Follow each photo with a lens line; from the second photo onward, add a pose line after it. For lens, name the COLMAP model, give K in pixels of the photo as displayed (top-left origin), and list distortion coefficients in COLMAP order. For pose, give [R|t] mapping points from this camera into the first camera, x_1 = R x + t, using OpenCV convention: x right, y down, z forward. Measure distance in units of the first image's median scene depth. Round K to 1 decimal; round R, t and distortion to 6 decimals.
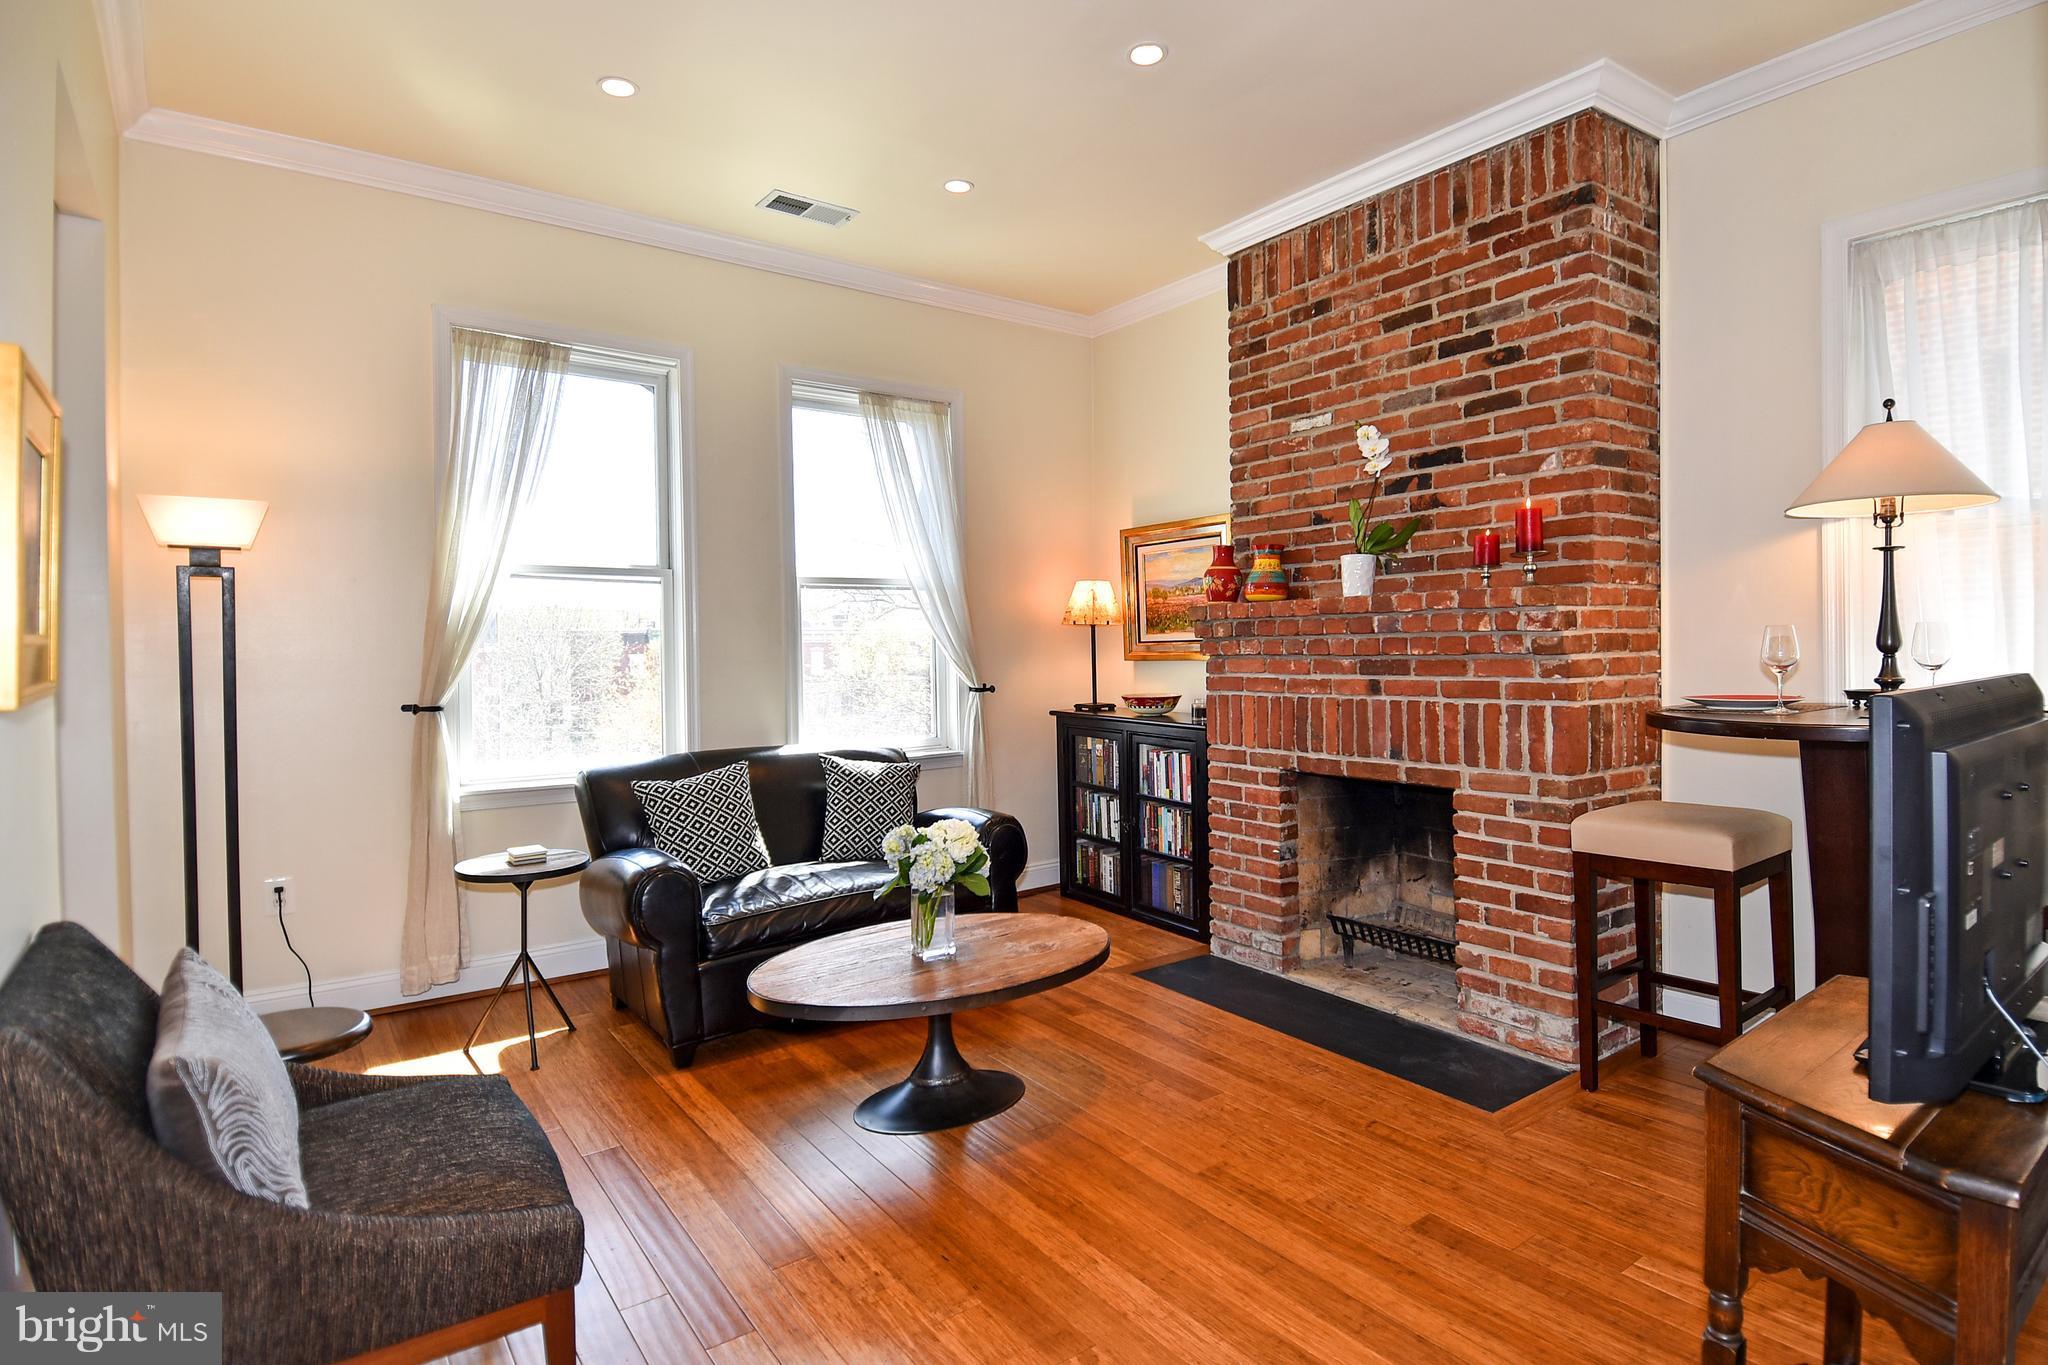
lens RADIAL K [[1071.6, 0, 1038.4], [0, 1071.6, 663.7], [0, 0, 1]] dist [0.037889, -0.045804]
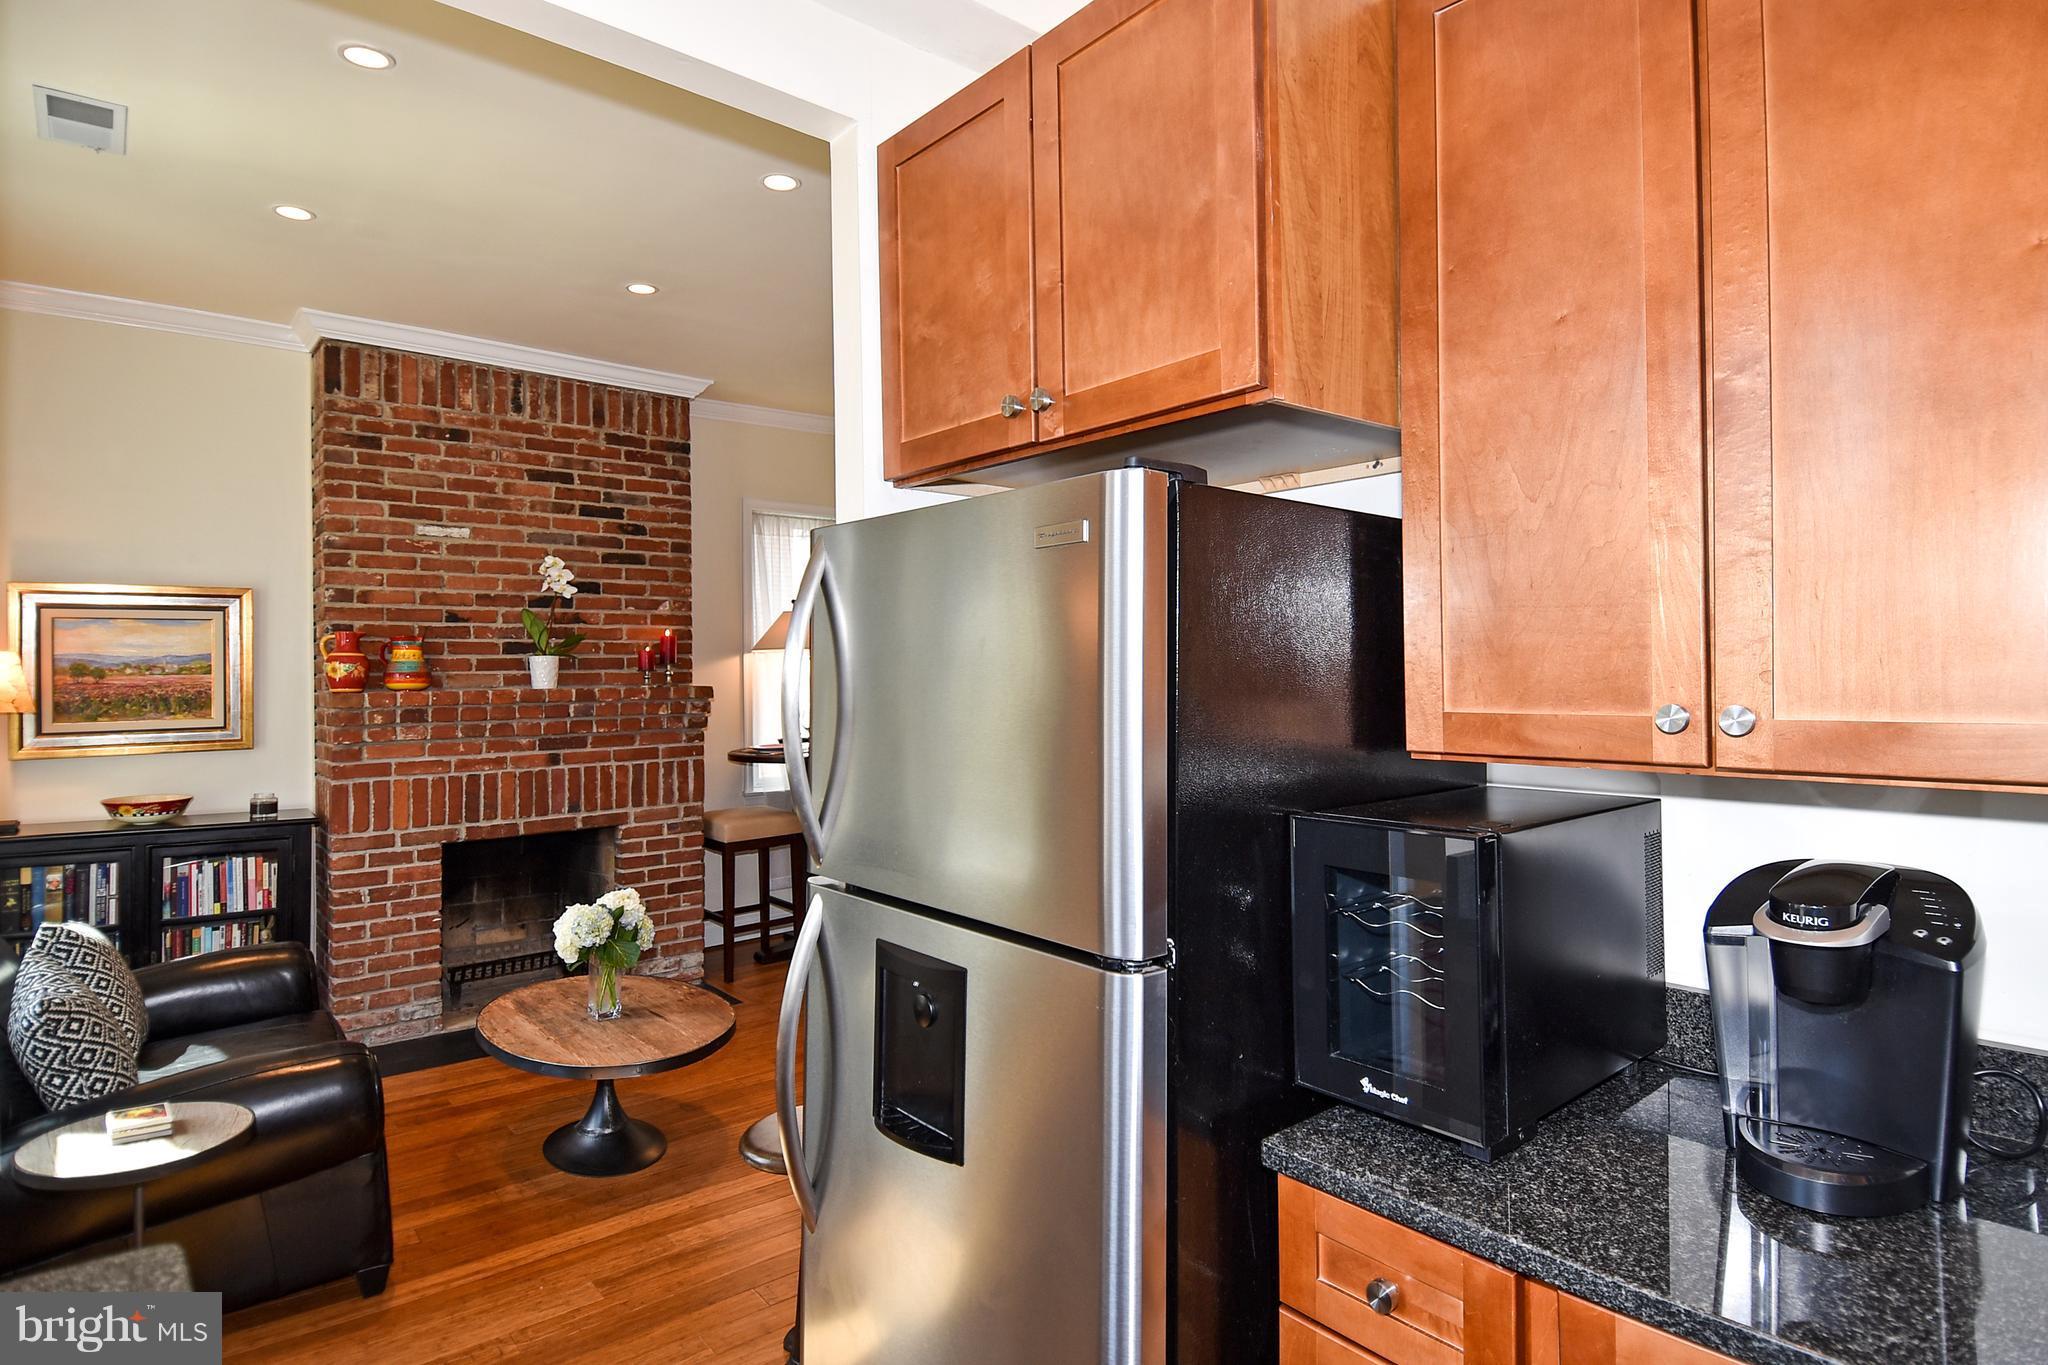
lens RADIAL K [[1112.4, 0, 1079.1], [0, 1112.4, 660.4], [0, 0, 1]] dist [0.030217, -0.034214]
pose [[-0.097075, 0.022484, 0.995023, -1.115322], [0.028144, 0.999407, -0.019838, -0.053762], [-0.994879, 0.026078, -0.097650, 0.520532]]
